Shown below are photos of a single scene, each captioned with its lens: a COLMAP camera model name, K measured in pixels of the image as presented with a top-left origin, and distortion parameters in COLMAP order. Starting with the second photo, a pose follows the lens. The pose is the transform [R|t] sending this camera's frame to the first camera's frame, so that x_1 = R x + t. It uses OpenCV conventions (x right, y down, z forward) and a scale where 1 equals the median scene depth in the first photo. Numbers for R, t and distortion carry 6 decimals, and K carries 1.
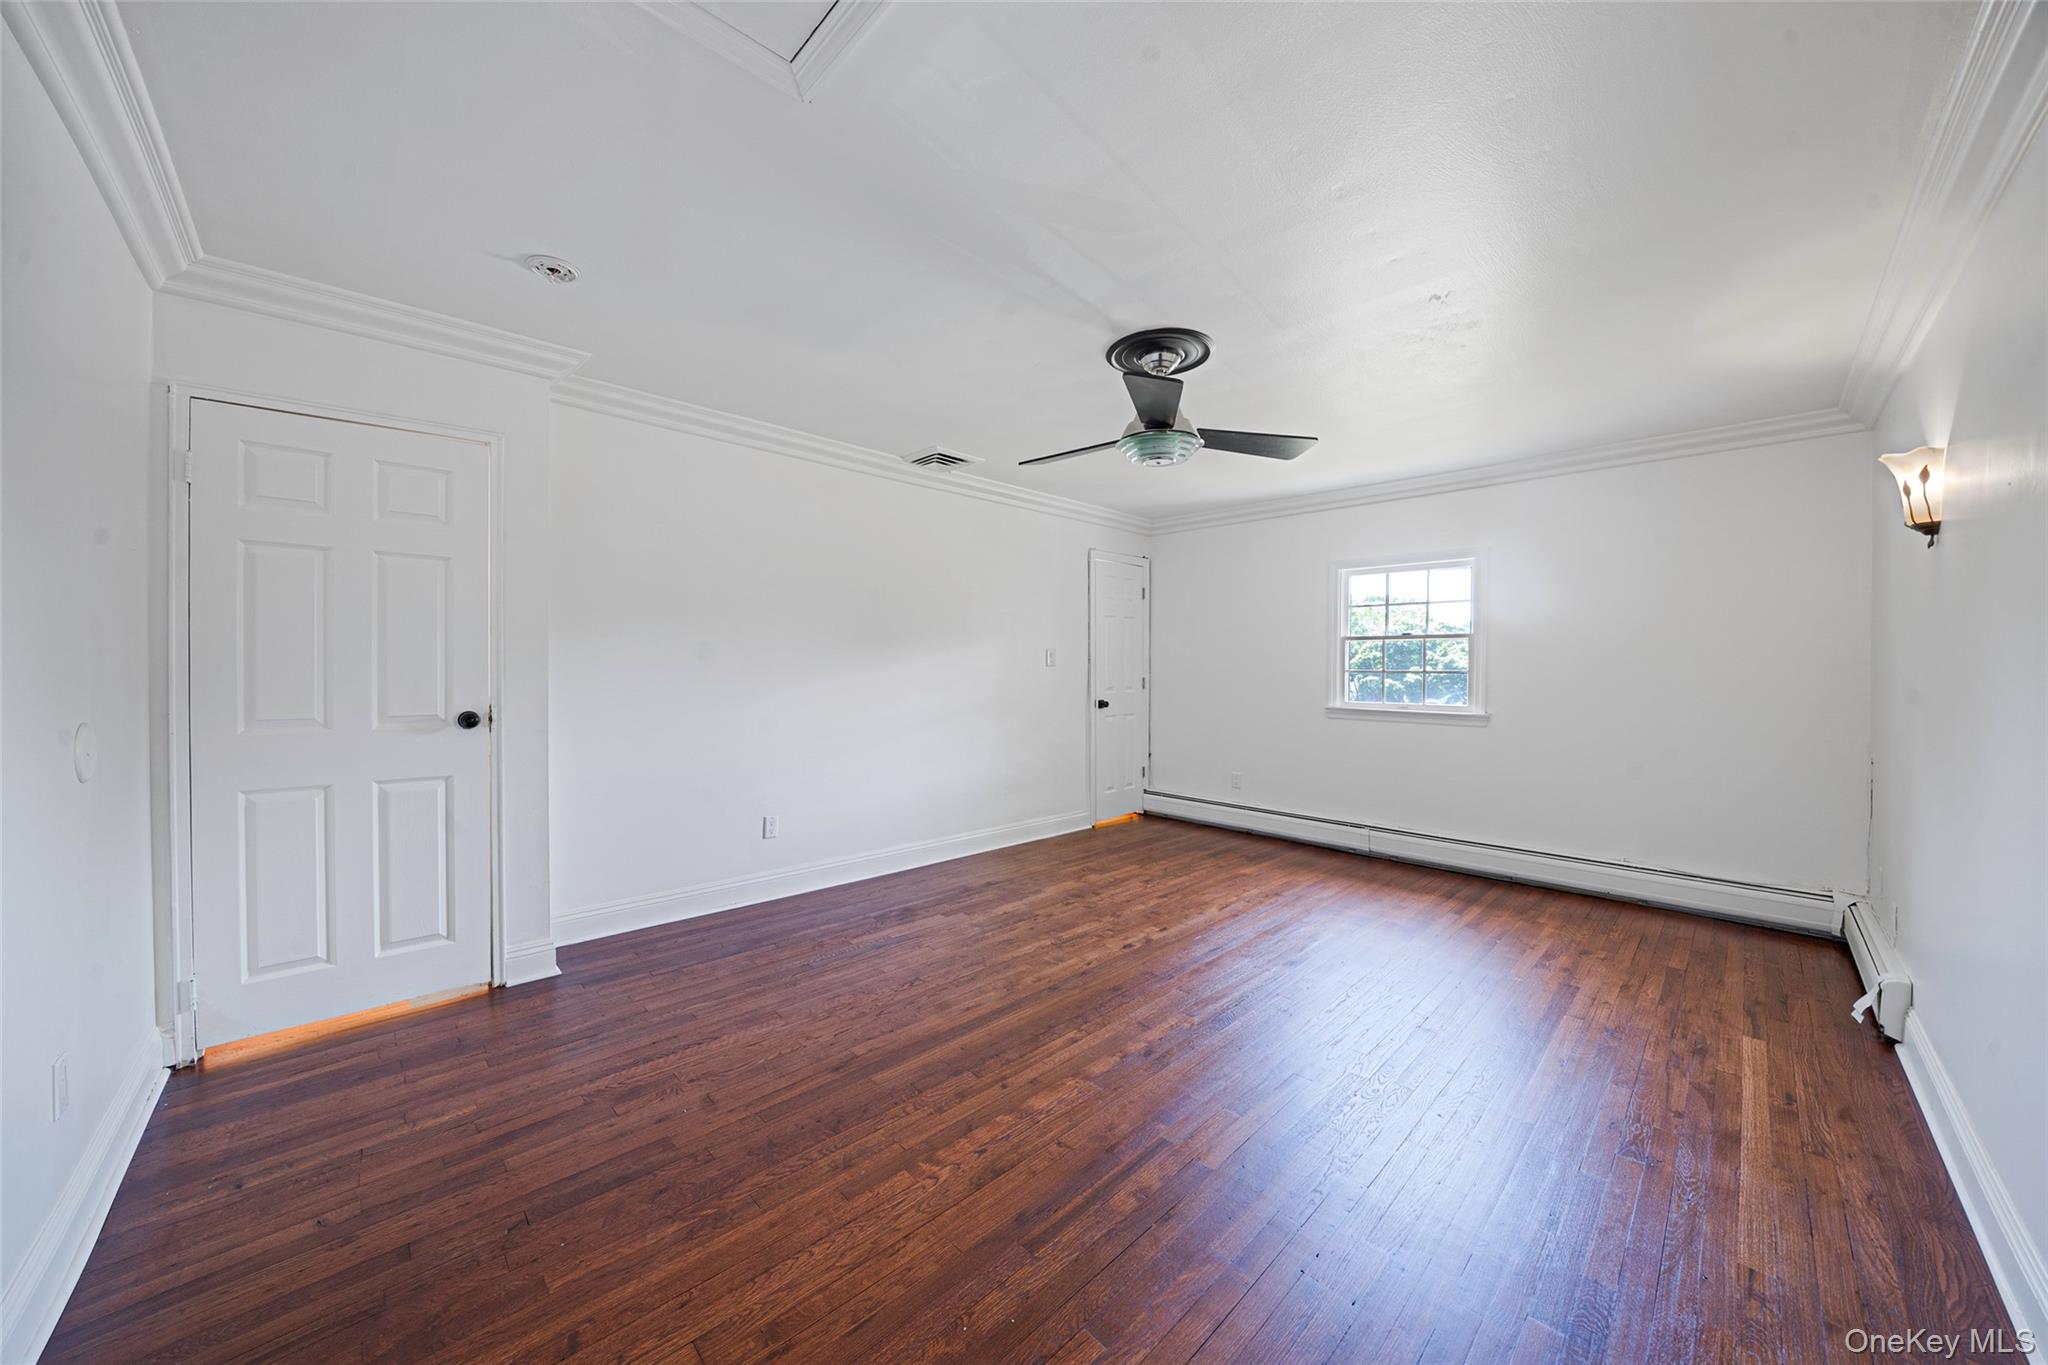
lens RADIAL K [[711.7, 0, 1009.7], [0, 711.7, 675.7], [0, 0, 1]] dist [-0.019068, 0.000050]
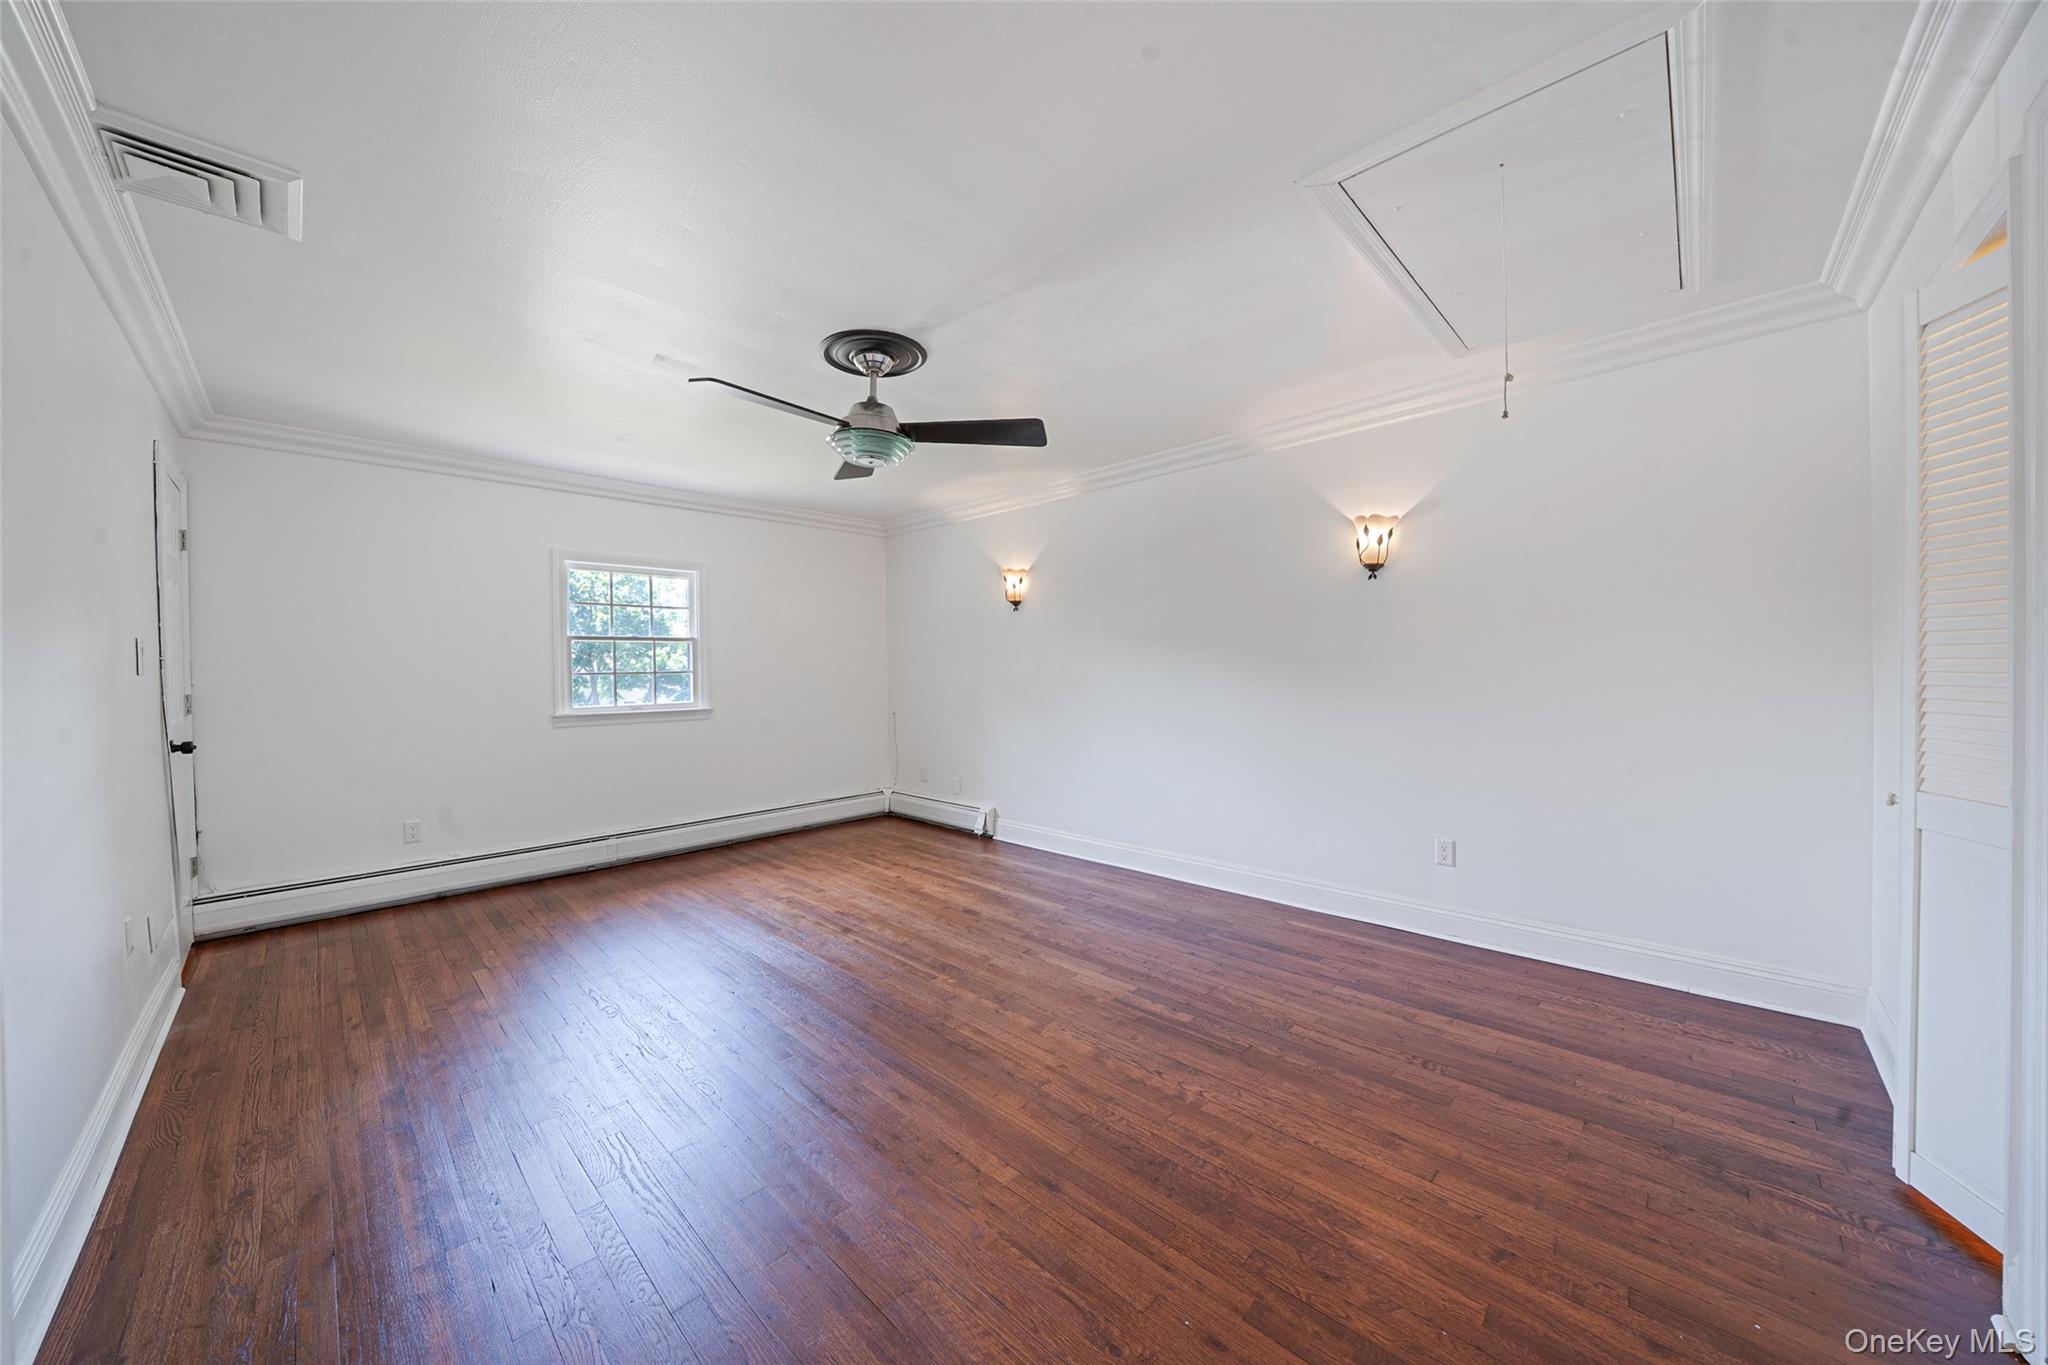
lens RADIAL K [[701.5, 0, 1024.0], [0, 701.5, 682.5], [0, 0, 1]] dist [-0.017794, 0.000020]
pose [[-0.043155, -0.028591, 0.998659, -0.780360], [0.022770, 0.999303, 0.029593, -0.015511], [-0.998809, 0.024017, -0.042474, 0.829988]]
